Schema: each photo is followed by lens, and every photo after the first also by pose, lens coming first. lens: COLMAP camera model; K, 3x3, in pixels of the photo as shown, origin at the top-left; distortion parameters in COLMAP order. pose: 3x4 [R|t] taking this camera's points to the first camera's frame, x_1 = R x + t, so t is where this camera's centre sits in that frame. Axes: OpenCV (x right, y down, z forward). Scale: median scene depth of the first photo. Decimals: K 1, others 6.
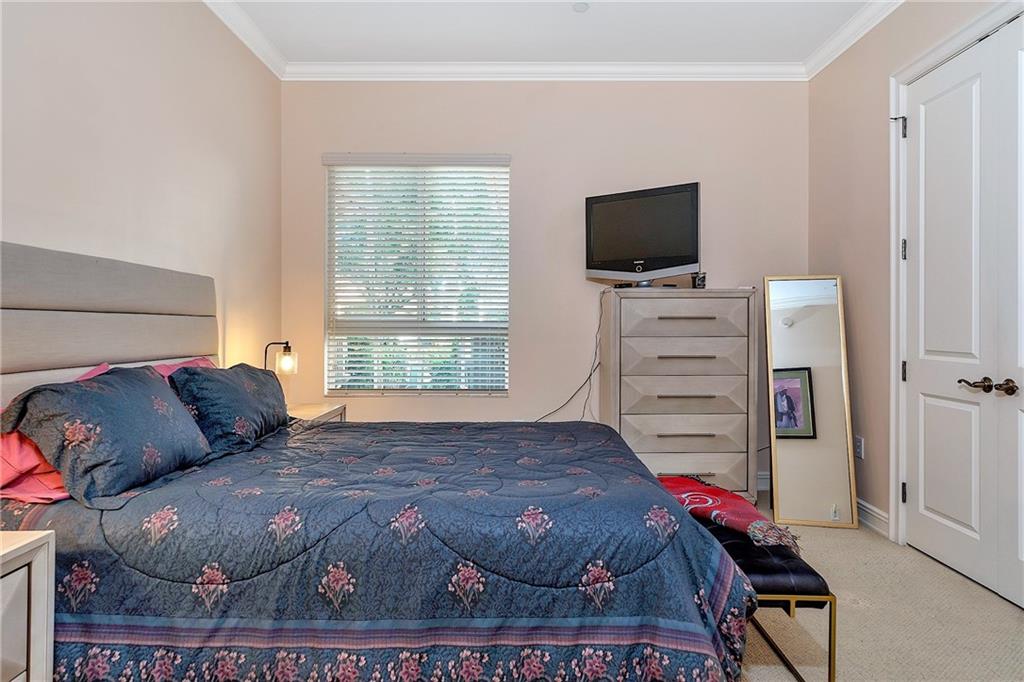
lens RADIAL K [[596.2, 0, 513.3], [0, 596.2, 337.8], [0, 0, 1]] dist [-0.001967, 0.001952]
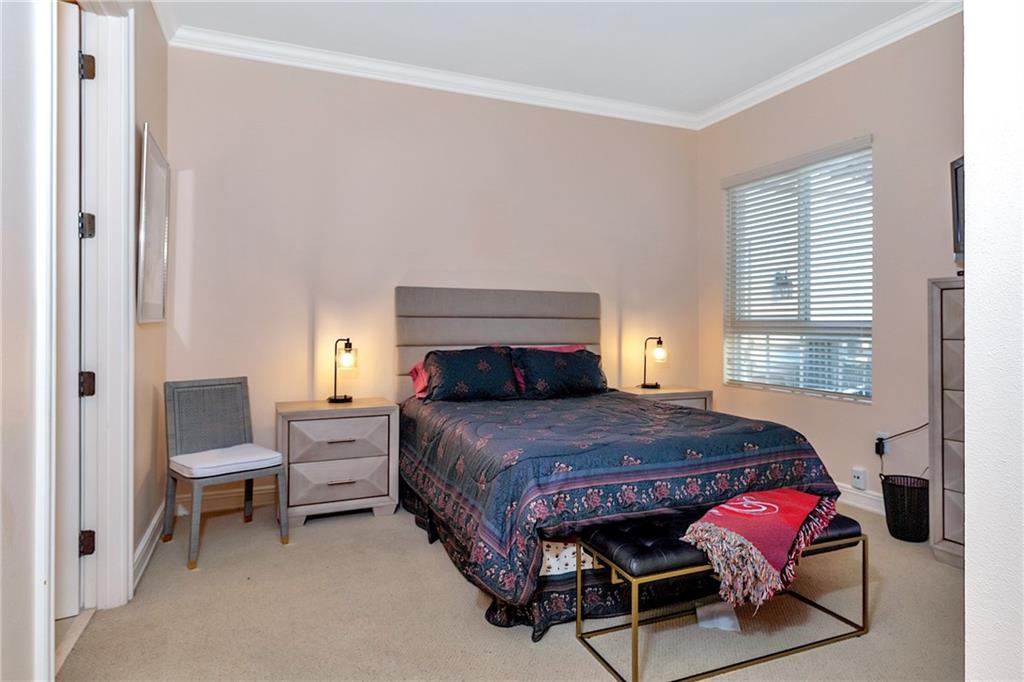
lens RADIAL K [[596.2, 0, 517.3], [0, 596.2, 331.9], [0, 0, 1]] dist [-0.001967, 0.001952]
pose [[0.394439, 0.010569, -0.918862, 0.610803], [-0.022213, 0.999751, 0.001964, -0.000529], [0.918654, 0.019636, 0.394575, 0.163110]]
